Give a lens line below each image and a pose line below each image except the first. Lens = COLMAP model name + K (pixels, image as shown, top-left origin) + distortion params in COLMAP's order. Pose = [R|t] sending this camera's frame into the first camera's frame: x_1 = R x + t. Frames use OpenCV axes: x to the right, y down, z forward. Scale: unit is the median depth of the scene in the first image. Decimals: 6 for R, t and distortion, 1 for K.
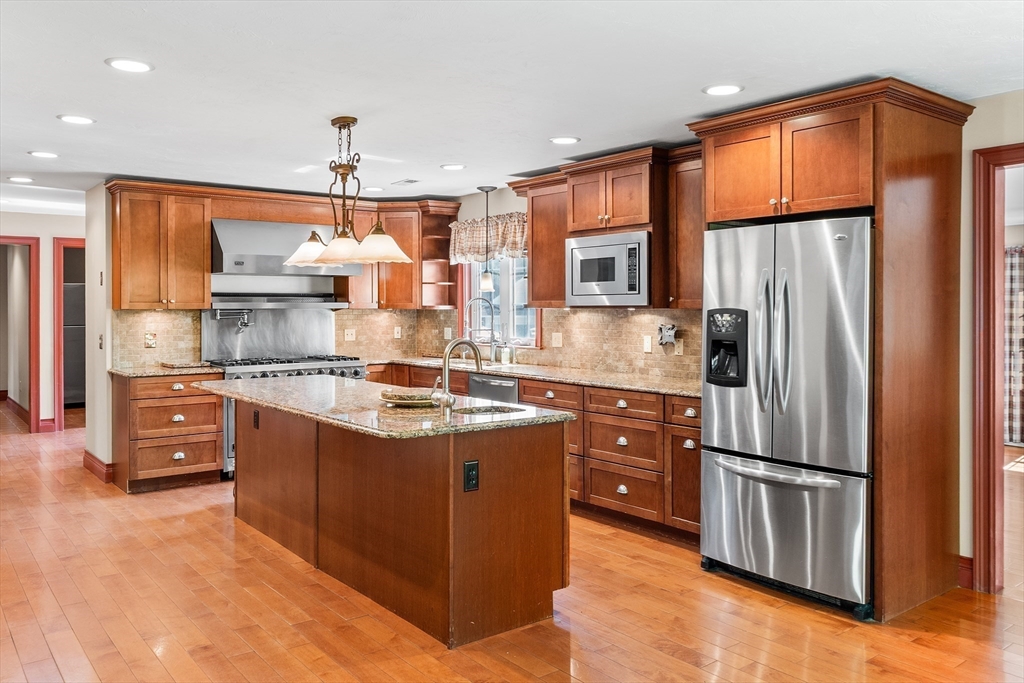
lens RADIAL K [[787.2, 0, 504.4], [0, 787.2, 317.9], [0, 0, 1]] dist [-0.001690, -0.006227]
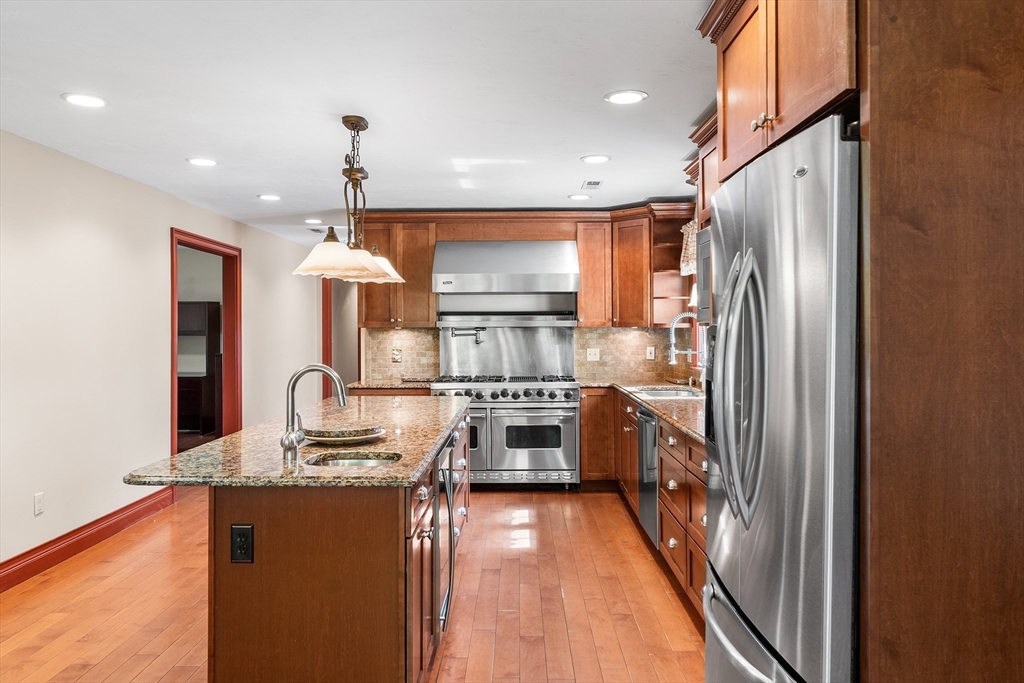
lens RADIAL K [[716.3, 0, 512.5], [0, 716.3, 331.2], [0, 0, 1]] dist [0.000776, -0.001375]
pose [[0.789361, 0.003313, -0.613921, 0.290682], [-0.006654, 0.999973, -0.003159, -0.003566], [0.613894, 0.006578, 0.789361, 0.293763]]
